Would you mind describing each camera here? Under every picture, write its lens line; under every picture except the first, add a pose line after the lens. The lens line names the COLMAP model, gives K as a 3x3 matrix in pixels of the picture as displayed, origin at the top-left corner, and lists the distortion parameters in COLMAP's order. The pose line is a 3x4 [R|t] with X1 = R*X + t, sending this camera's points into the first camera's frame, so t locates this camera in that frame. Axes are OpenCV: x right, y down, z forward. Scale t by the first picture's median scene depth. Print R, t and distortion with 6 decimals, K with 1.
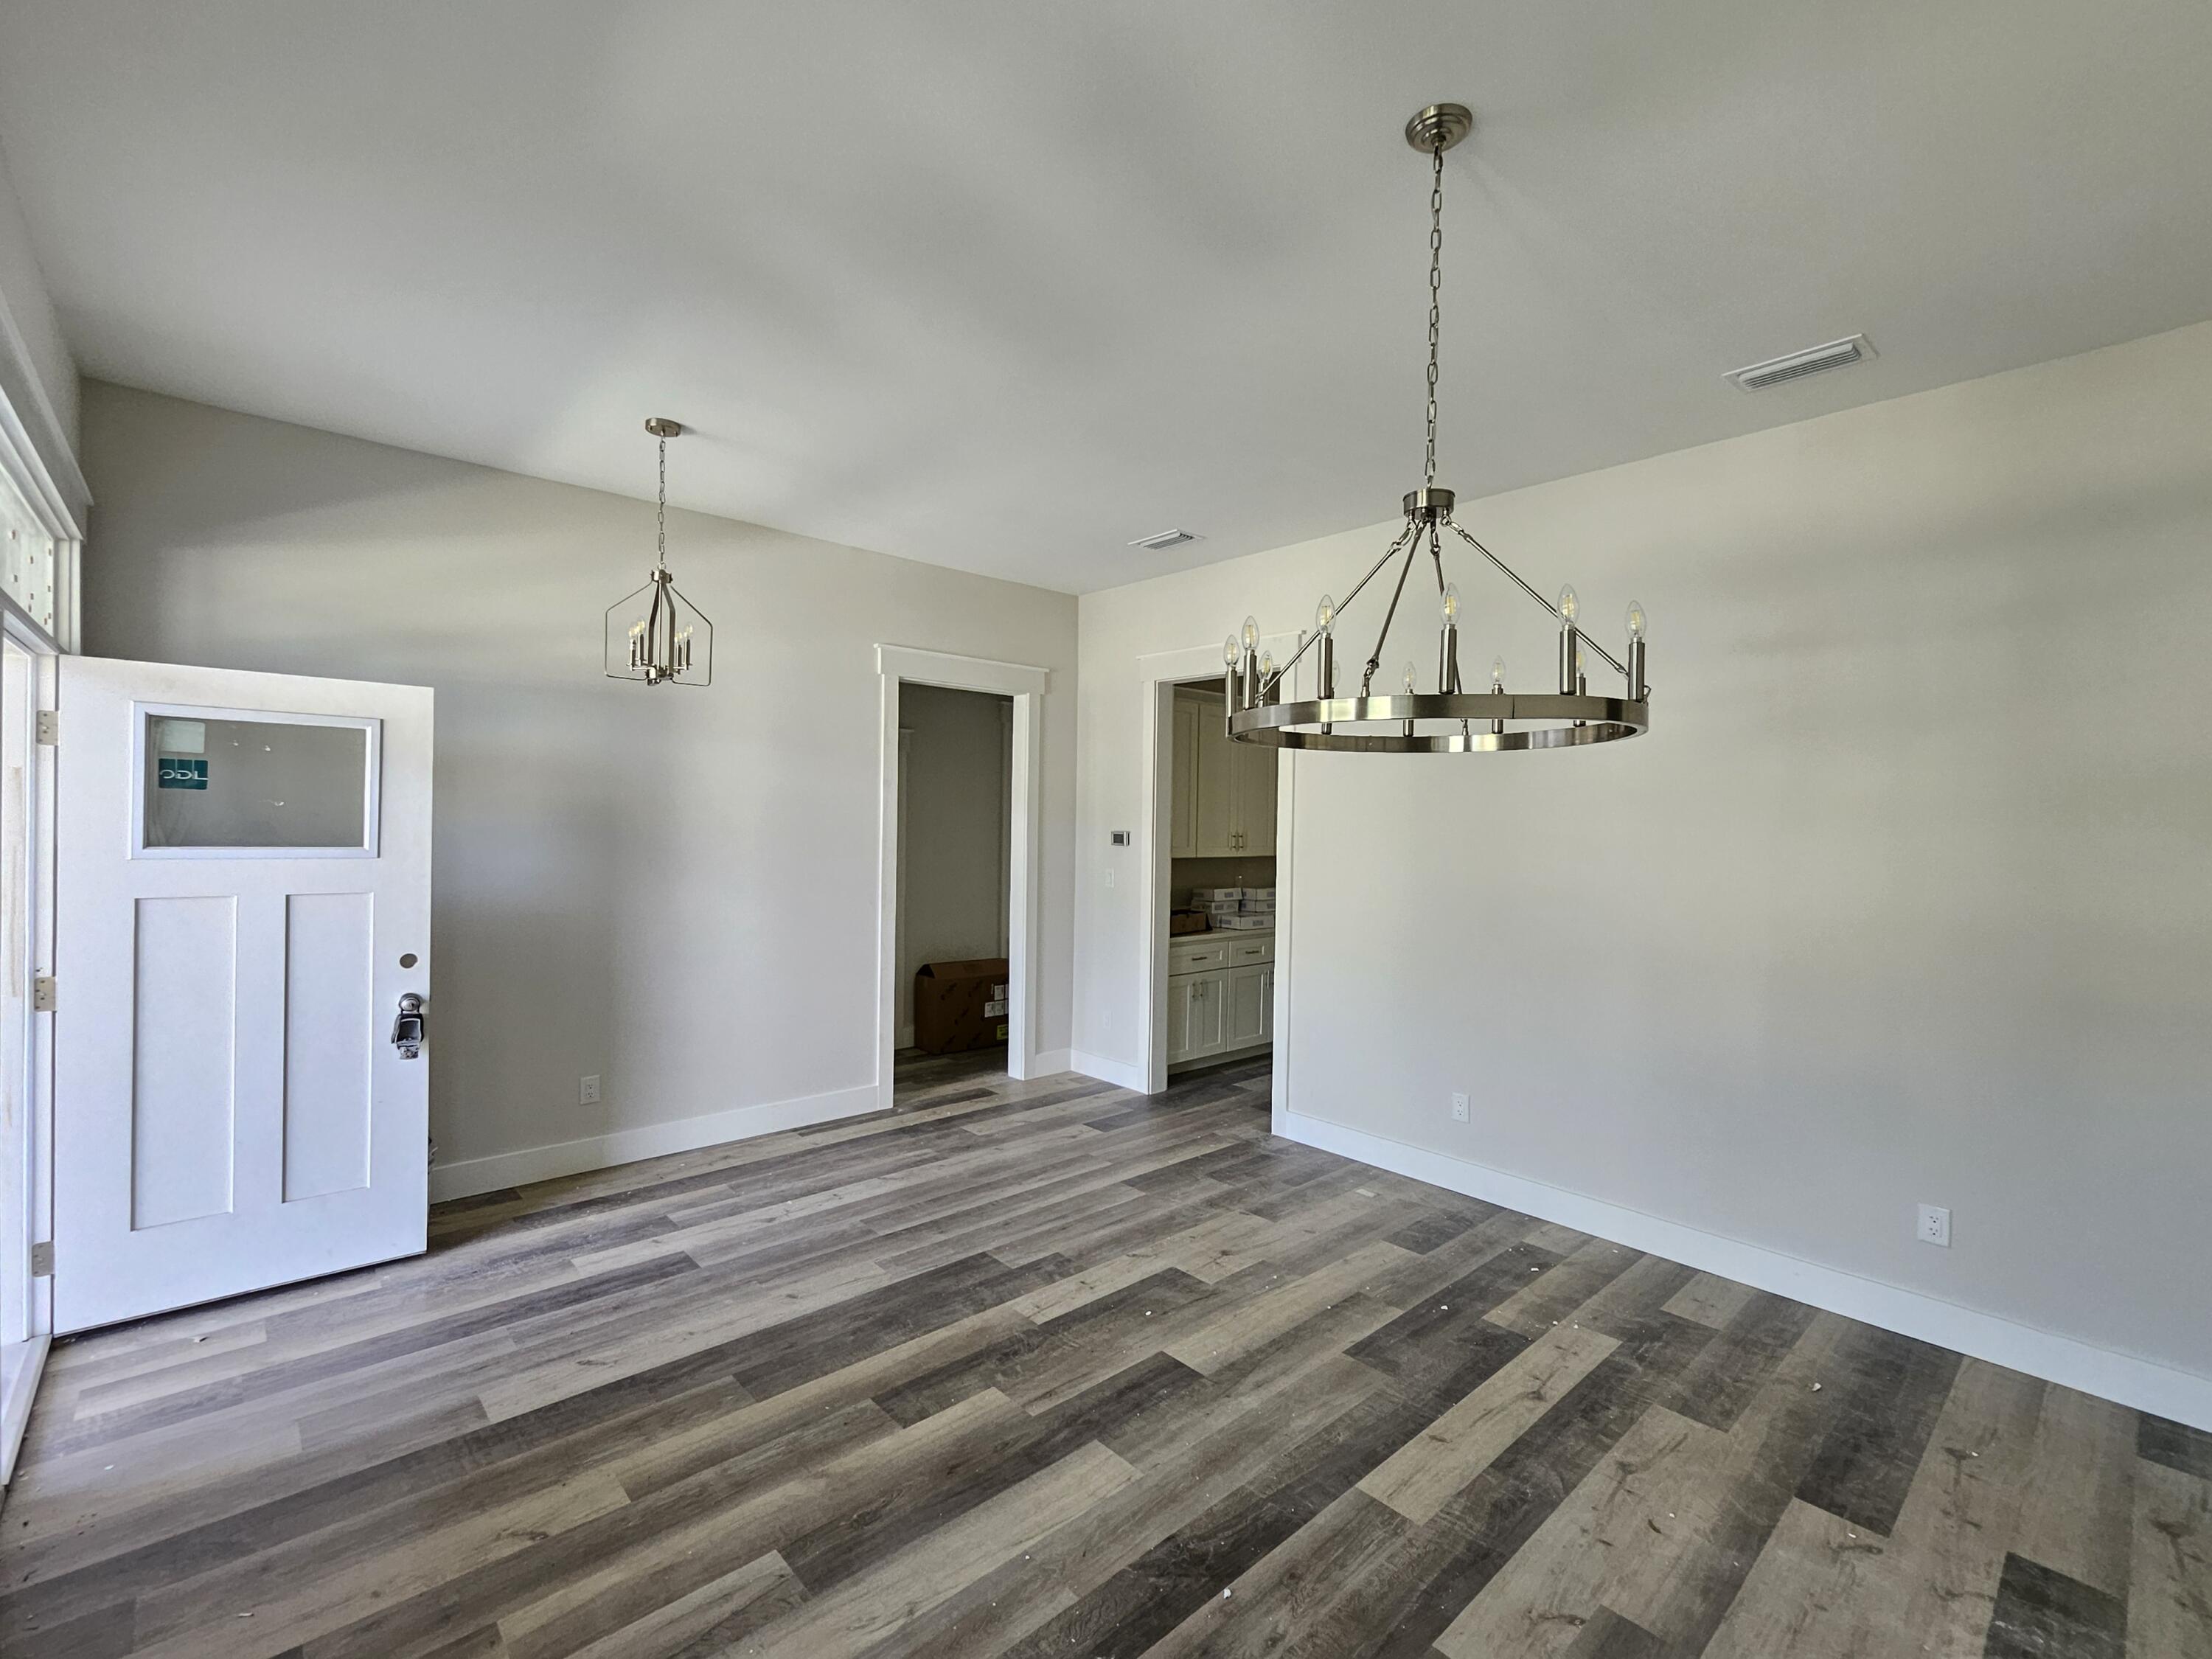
lens RADIAL K [[969.6, 0, 1116.1], [0, 969.6, 834.6], [0, 0, 1]] dist [-0.000674, -0.000332]
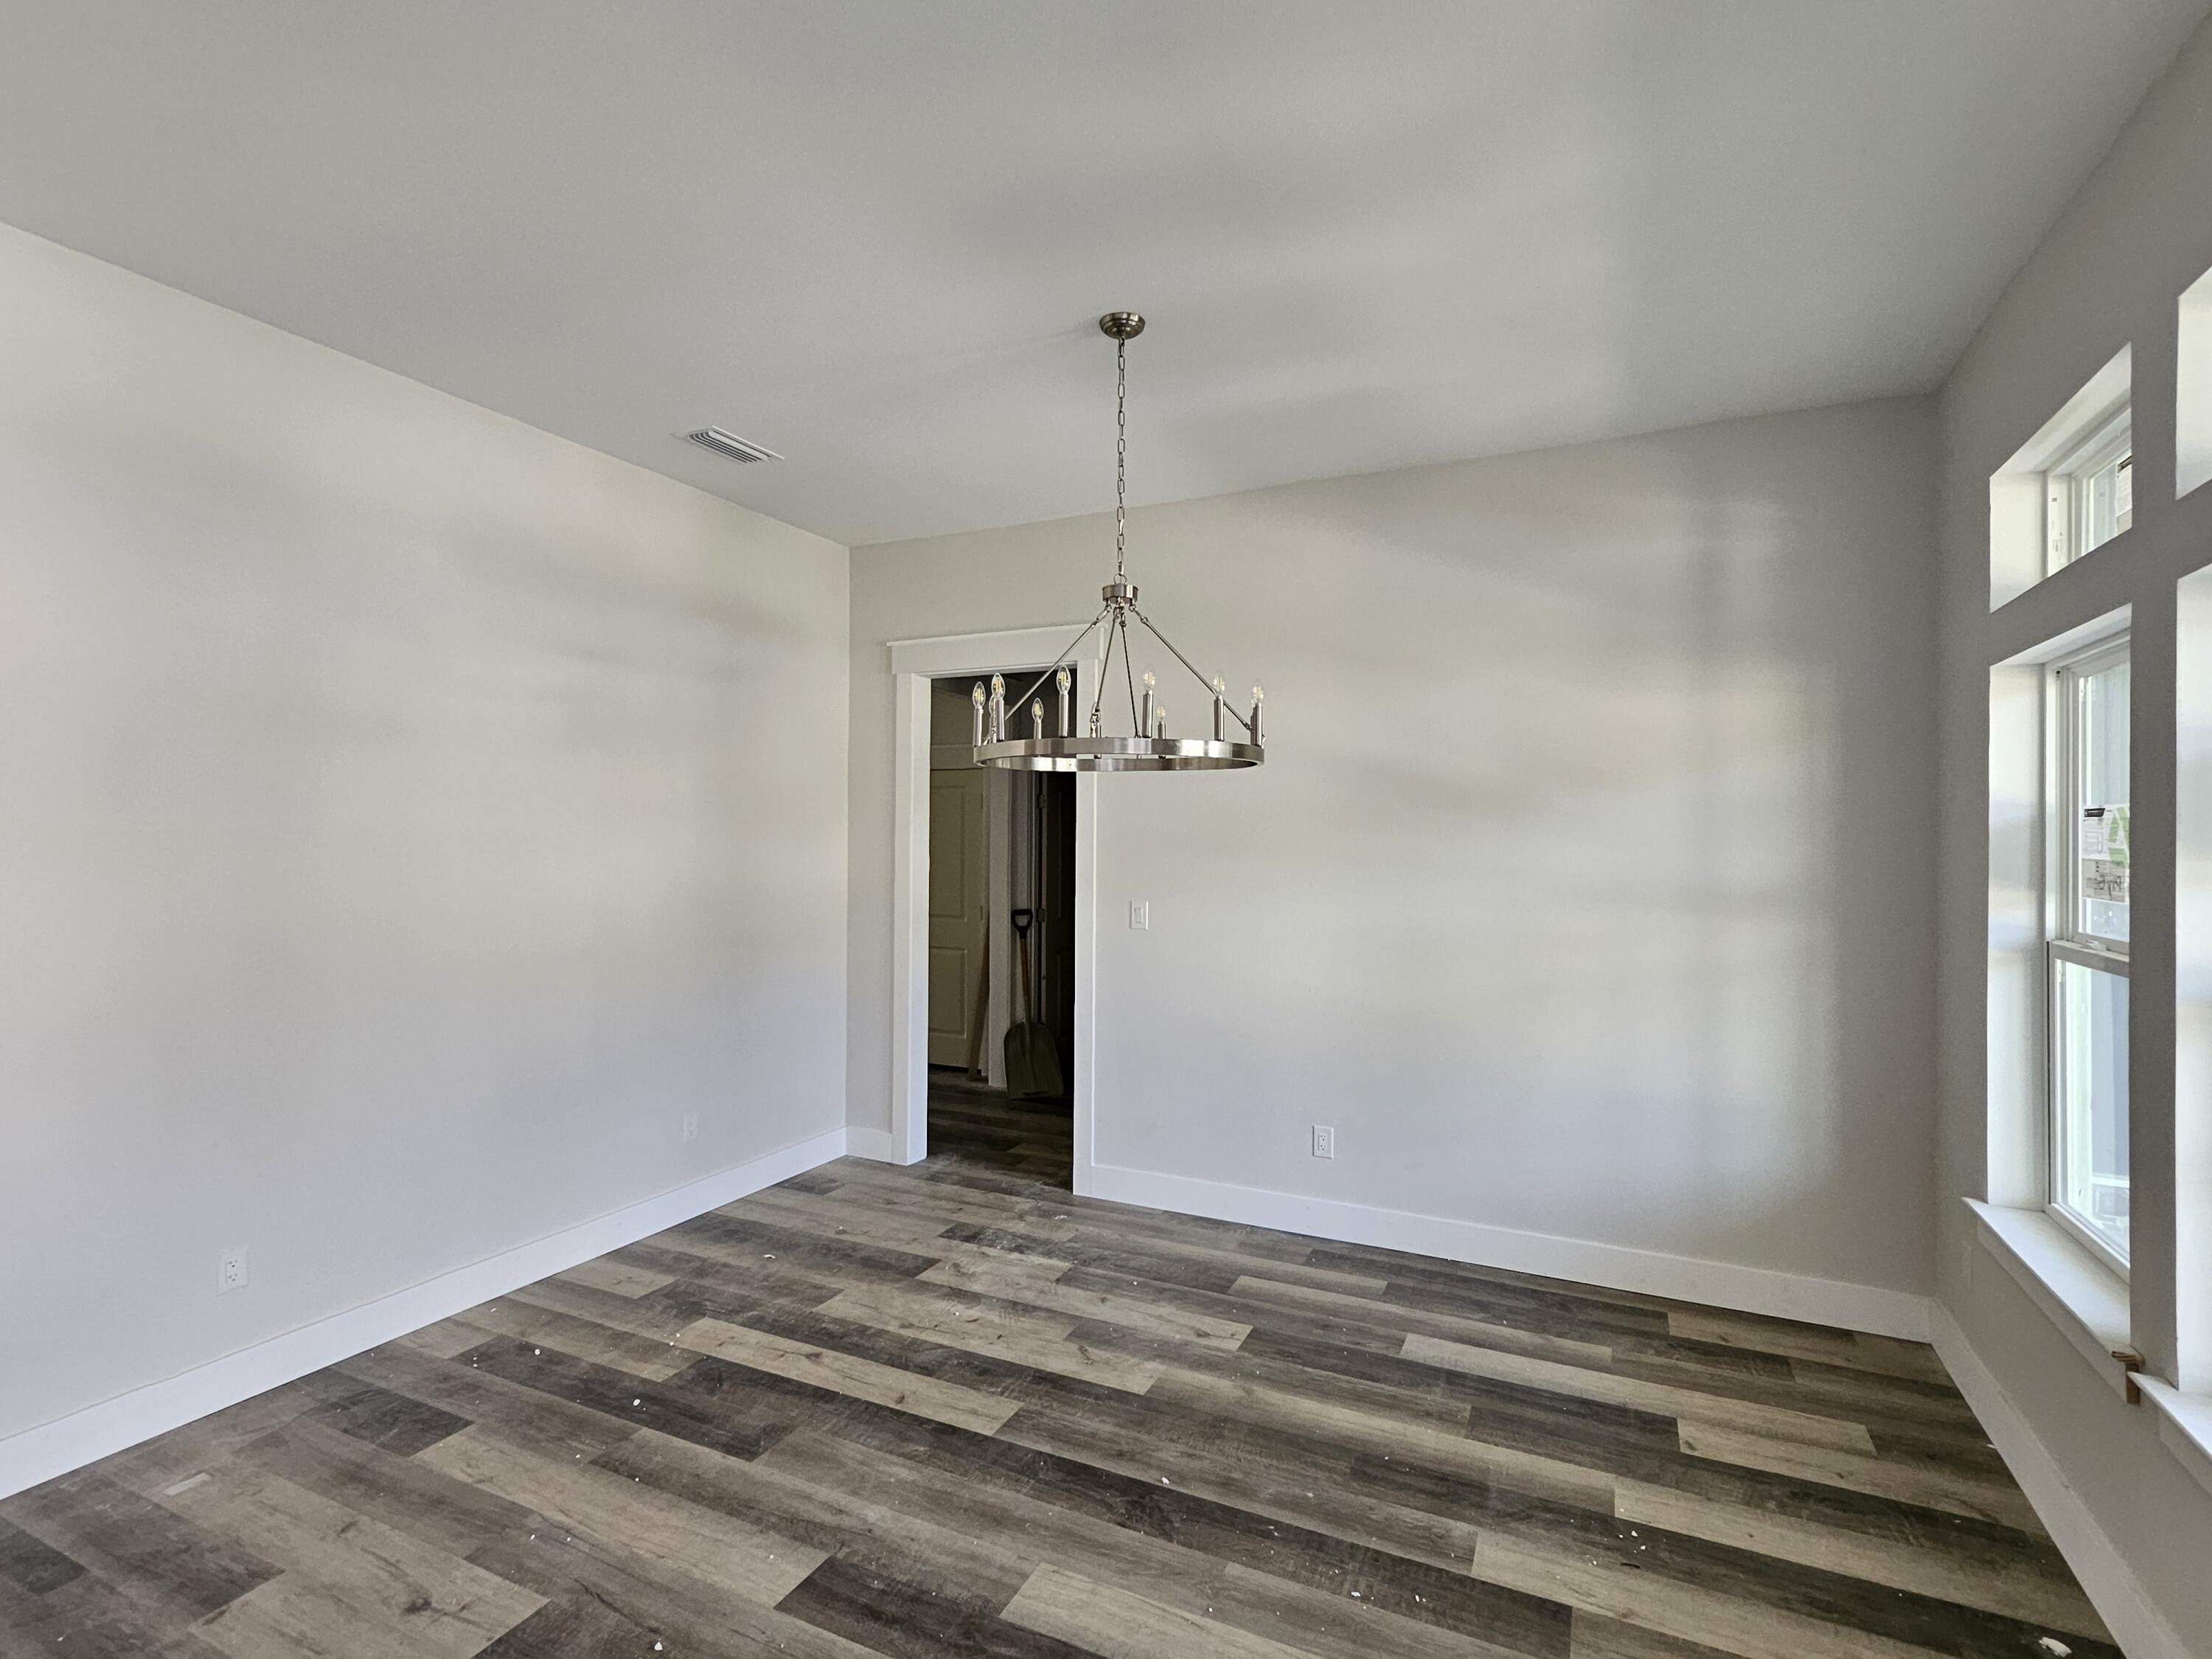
lens RADIAL K [[1030.9, 0, 1115.9], [0, 1030.9, 831.9], [0, 0, 1]] dist [0.002124, -0.000733]
pose [[-0.363820, -0.016261, 0.931327, -0.764623], [0.005153, 0.999797, 0.019470, -0.024112], [-0.931455, 0.011883, -0.363662, 1.124456]]
